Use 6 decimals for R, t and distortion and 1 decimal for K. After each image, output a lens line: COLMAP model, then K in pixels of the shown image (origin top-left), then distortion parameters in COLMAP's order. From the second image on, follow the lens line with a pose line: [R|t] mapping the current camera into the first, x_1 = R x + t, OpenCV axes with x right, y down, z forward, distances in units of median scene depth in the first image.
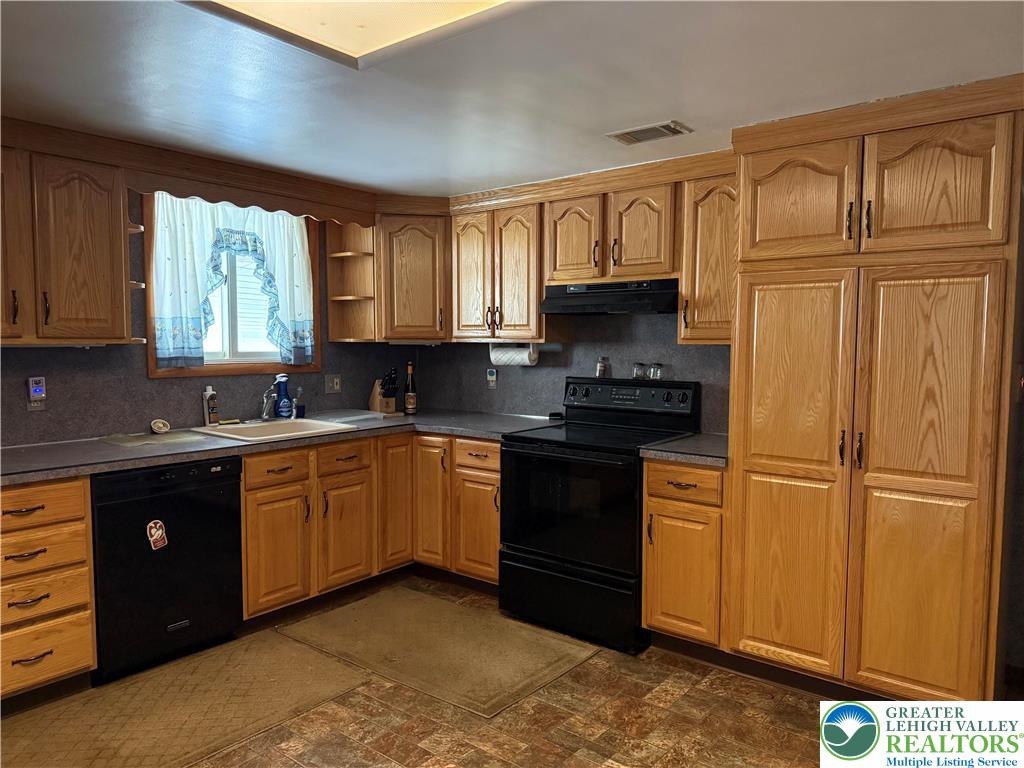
lens RADIAL K [[709.1, 0, 512.0], [0, 709.1, 384.0], [0, 0, 1]] dist [0.147310, -0.260918]
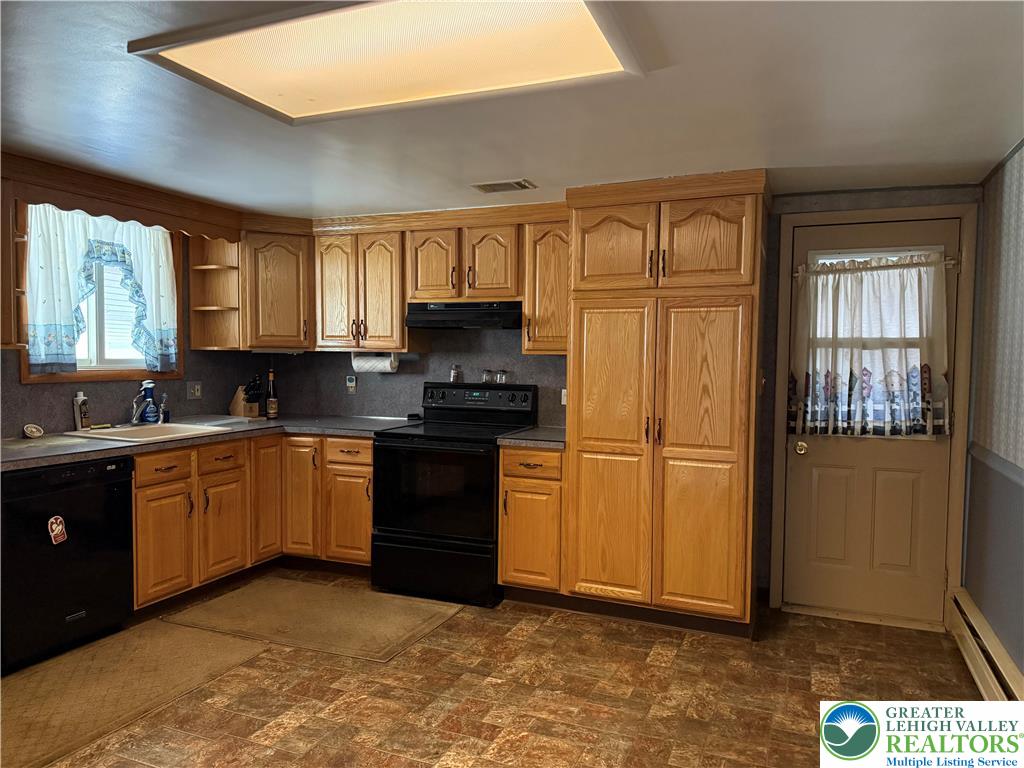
lens RADIAL K [[709.1, 0, 512.0], [0, 709.1, 384.0], [0, 0, 1]] dist [0.147310, -0.260918]
pose [[0.960824, -0.004144, 0.277127, -0.122938], [0.009872, 0.999765, -0.019276, 0.019179], [-0.276982, 0.021257, 0.960640, -0.169932]]
